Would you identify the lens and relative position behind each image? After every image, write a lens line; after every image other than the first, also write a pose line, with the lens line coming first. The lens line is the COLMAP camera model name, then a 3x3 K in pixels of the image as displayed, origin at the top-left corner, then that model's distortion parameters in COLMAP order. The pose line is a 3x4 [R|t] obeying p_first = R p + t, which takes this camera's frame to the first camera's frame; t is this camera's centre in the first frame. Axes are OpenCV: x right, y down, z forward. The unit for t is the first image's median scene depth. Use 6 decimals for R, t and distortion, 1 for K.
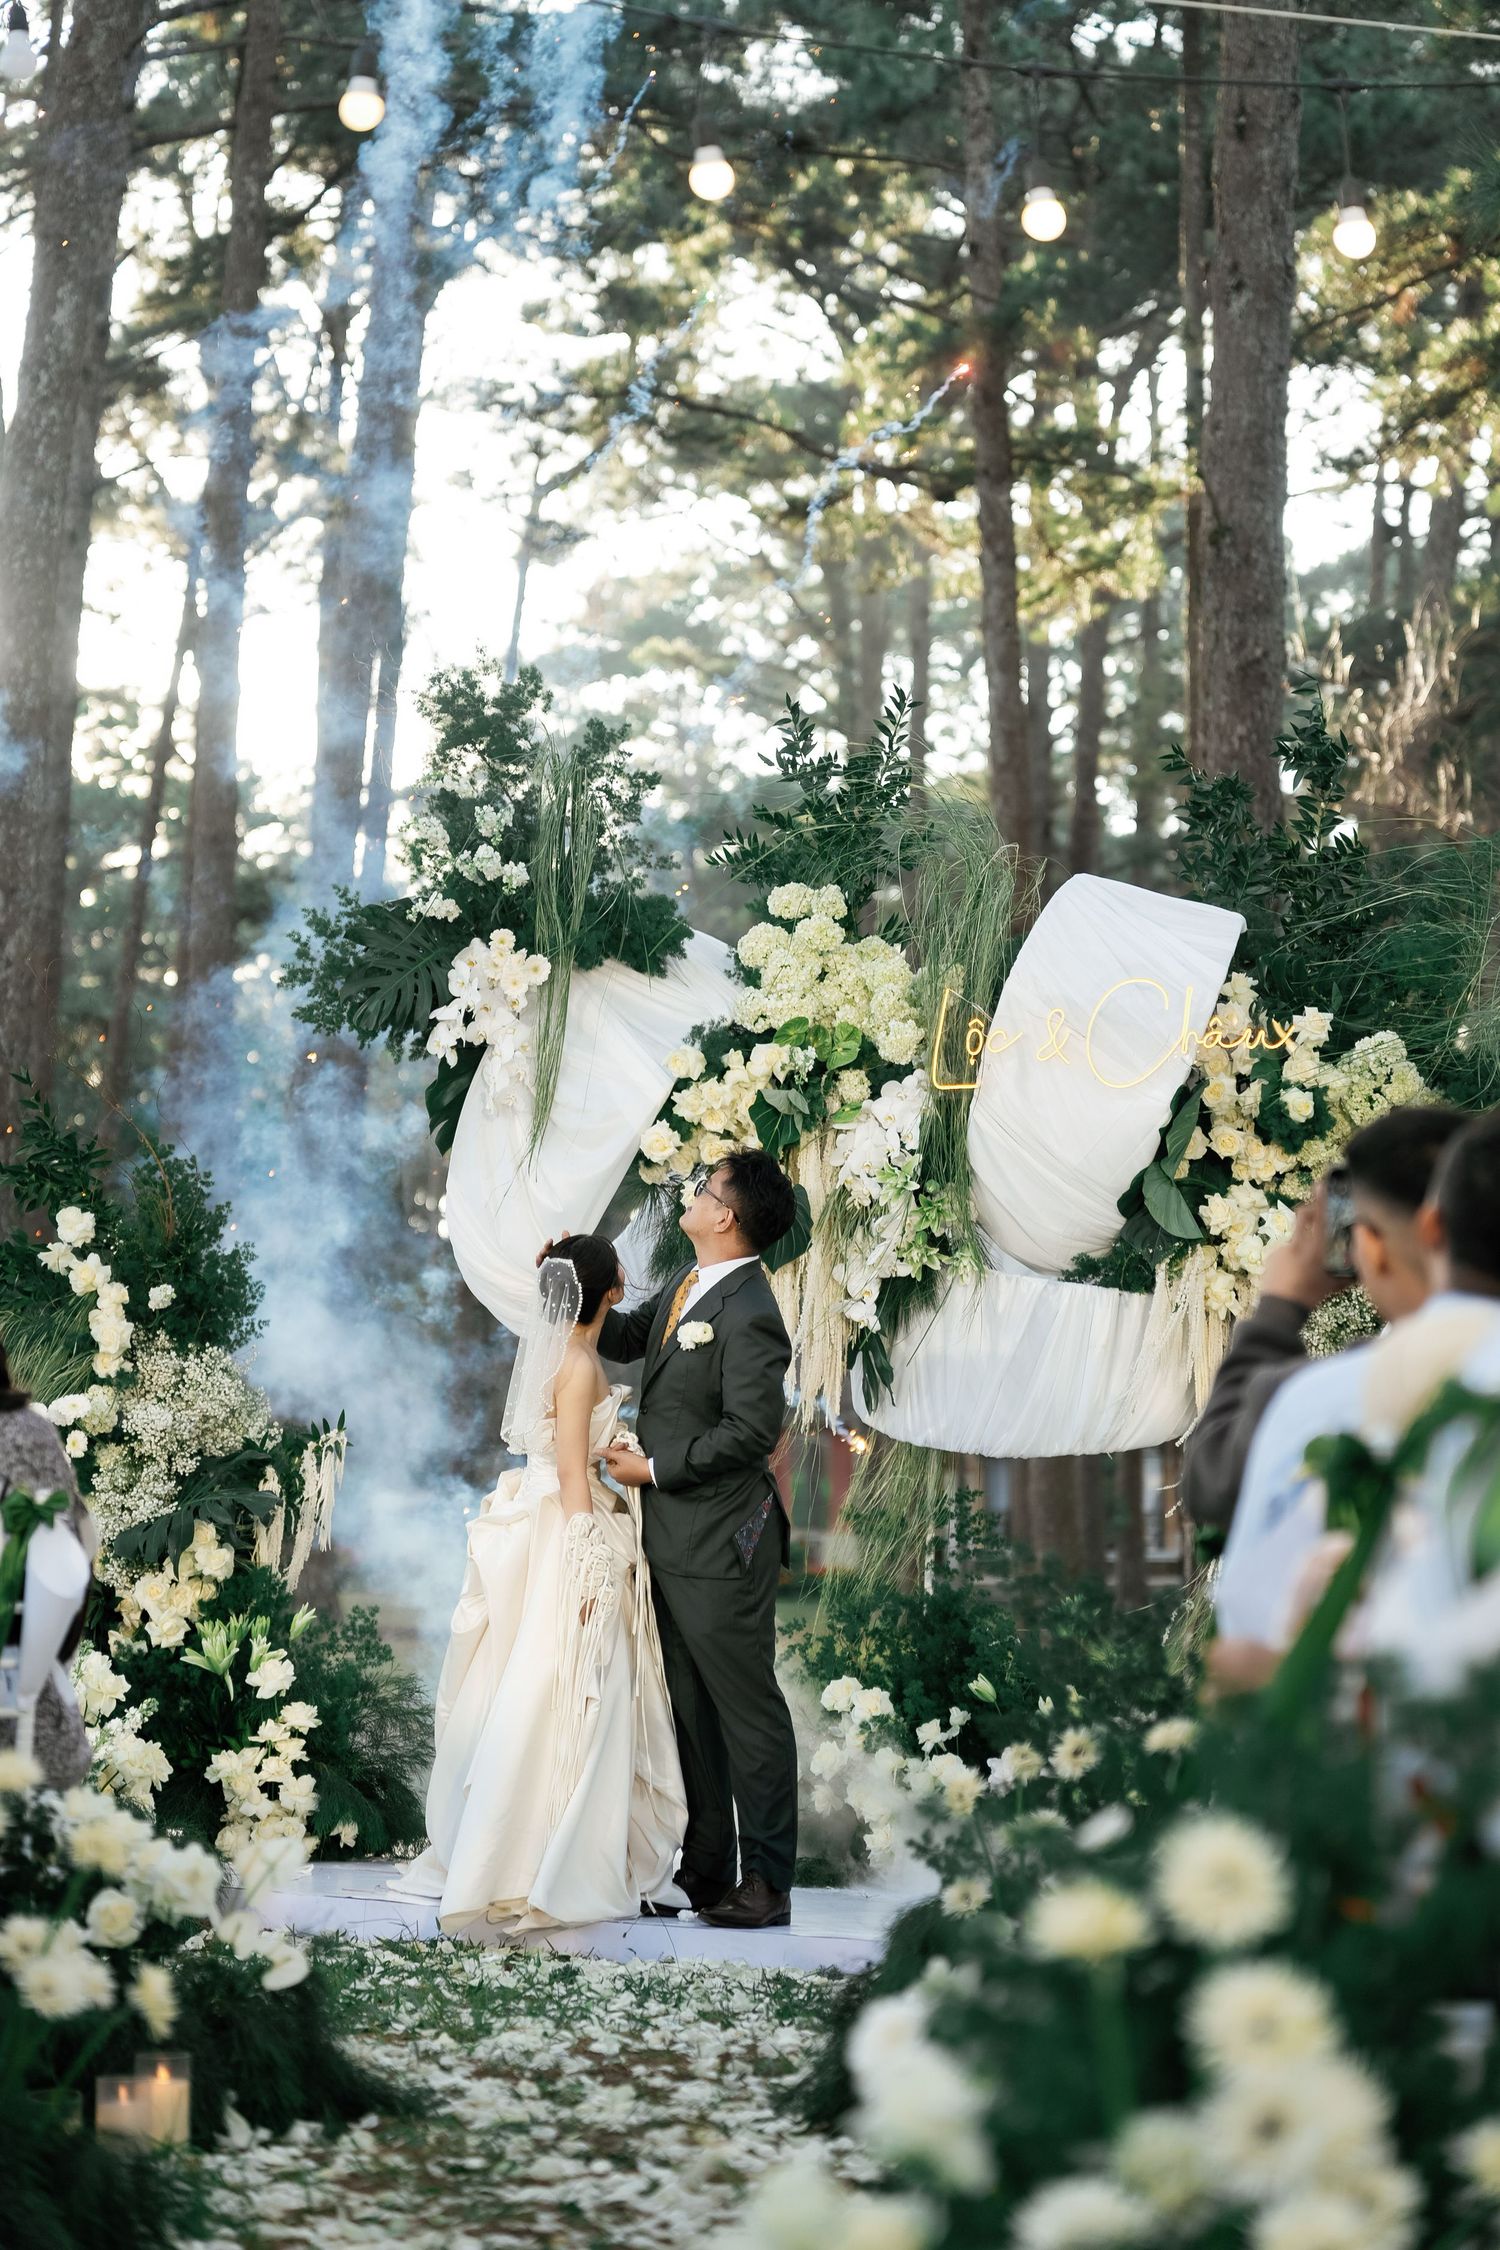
lens RADIAL K [[4471.0, 0, 750.2], [0, 4471.0, 1124.6], [0, 0, 1]] dist [0.387115, 0.000000]
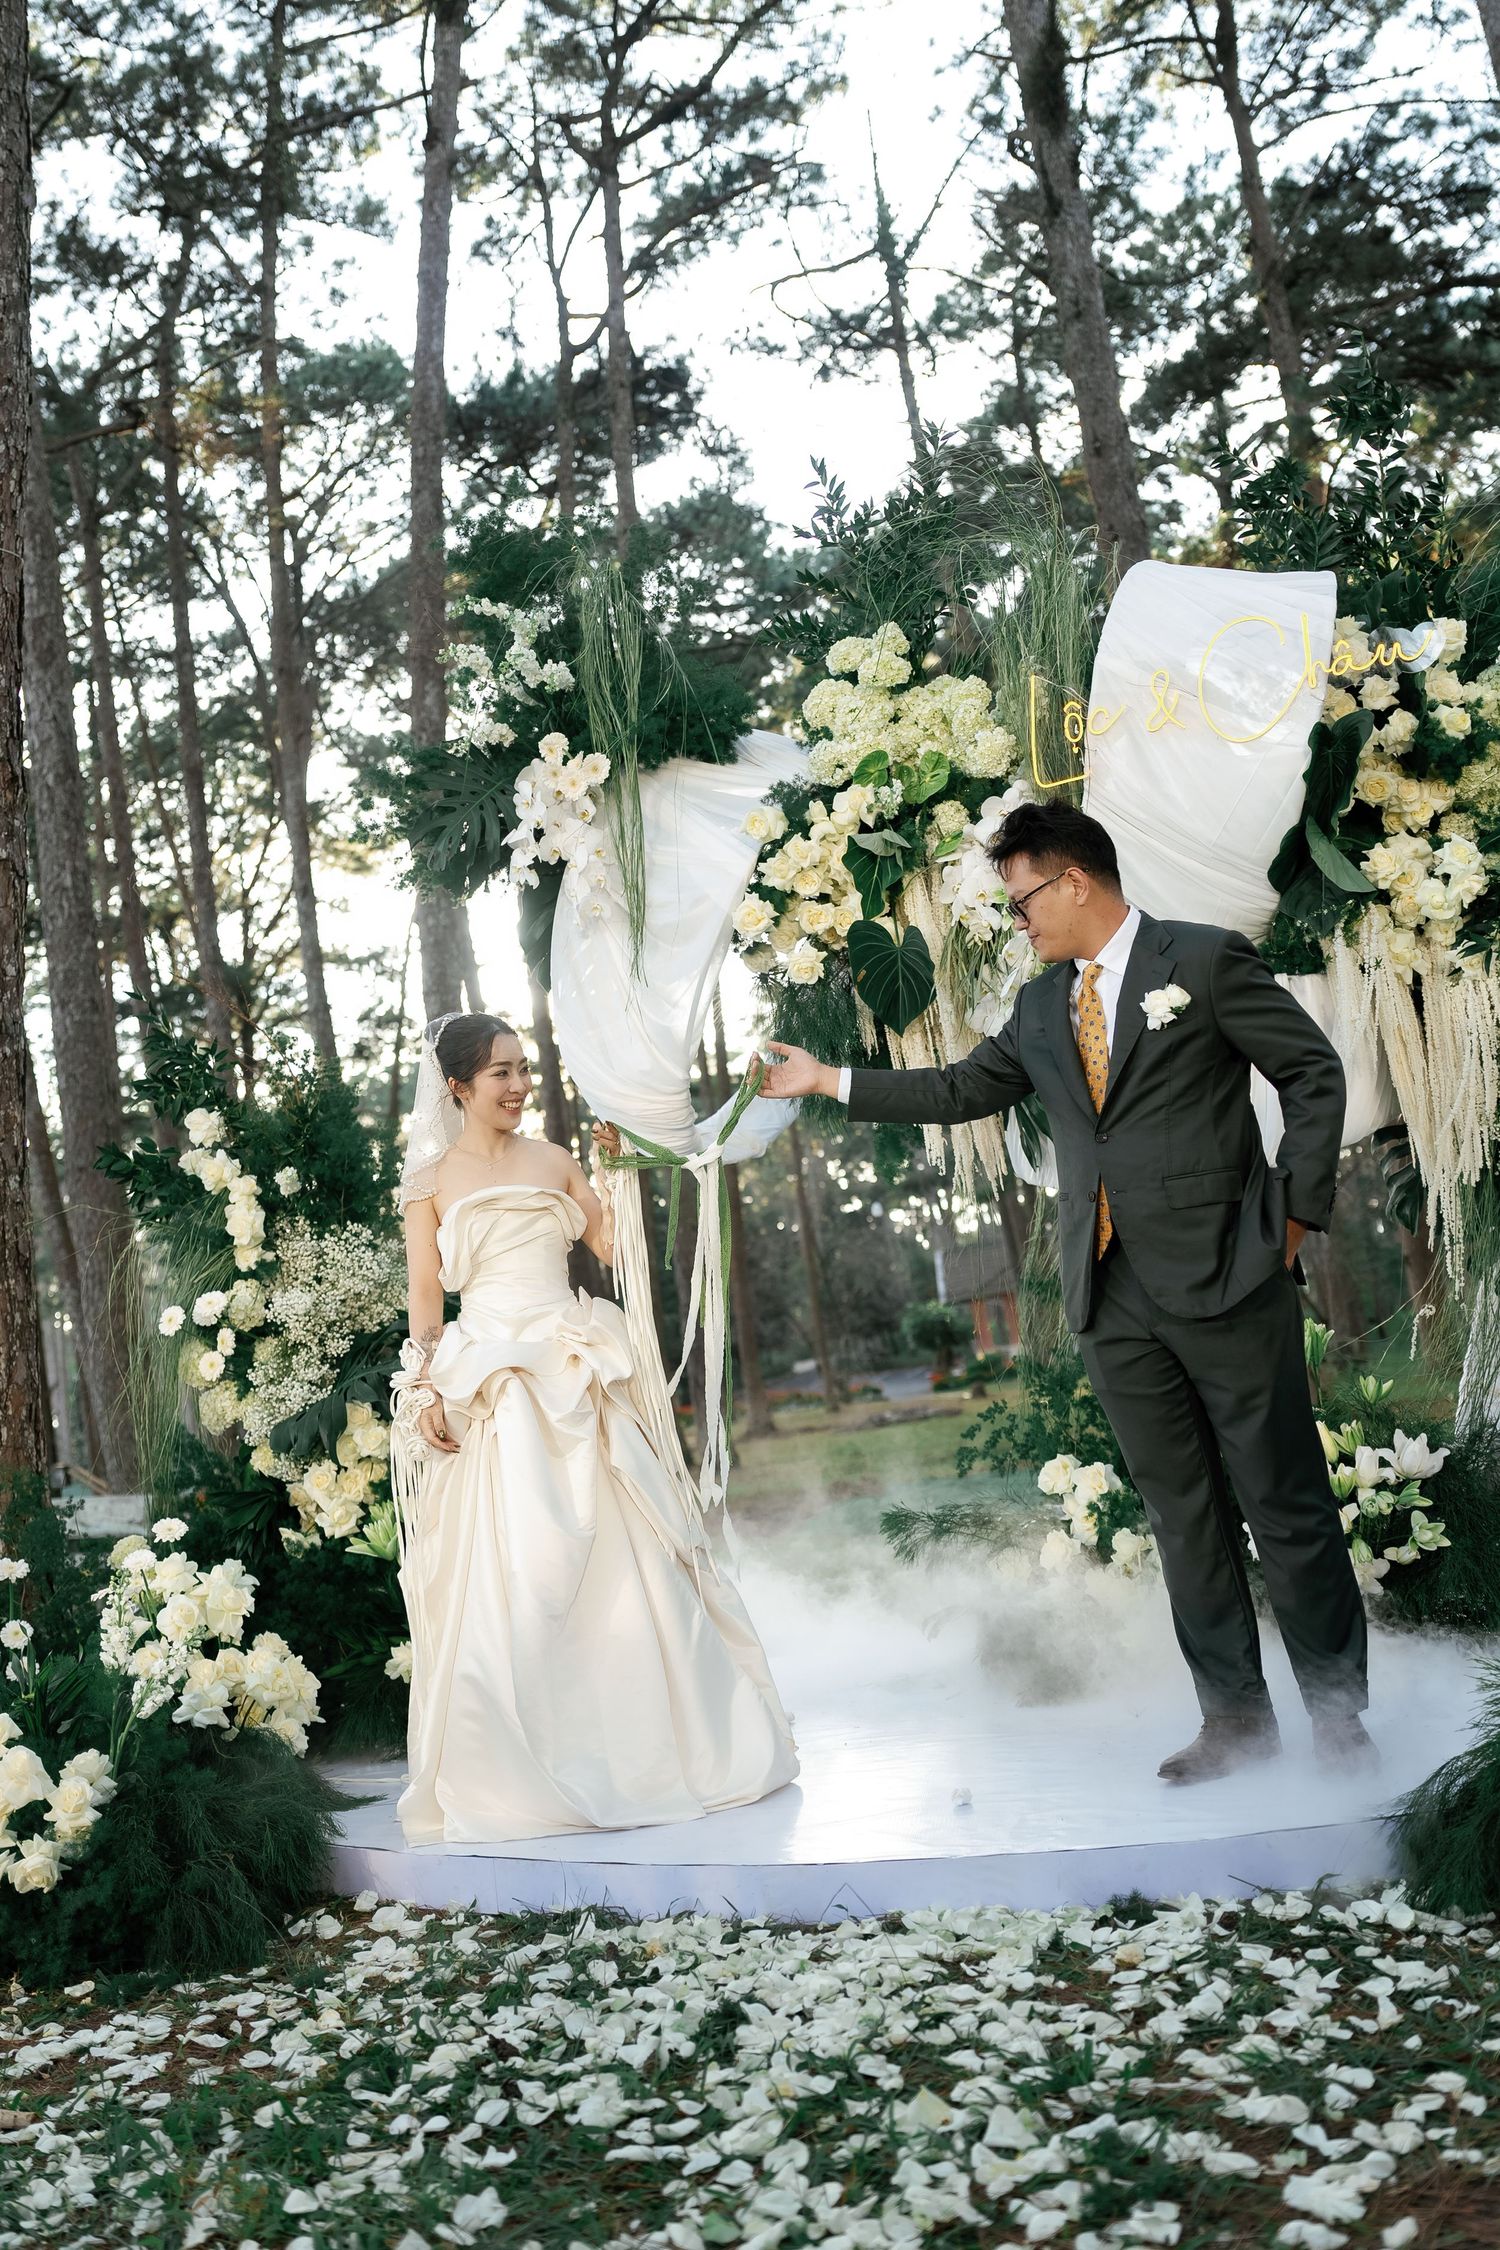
lens RADIAL K [[1821.9, 0, 742.9], [0, 1821.9, 1112.0], [0, 0, 1]] dist [-0.057103, 0.000707]
pose [[0.978693, -0.181553, -0.095905, 0.006299], [0.176334, 0.982475, -0.060414, 0.065827], [0.105193, 0.042215, 0.993555, 0.628091]]
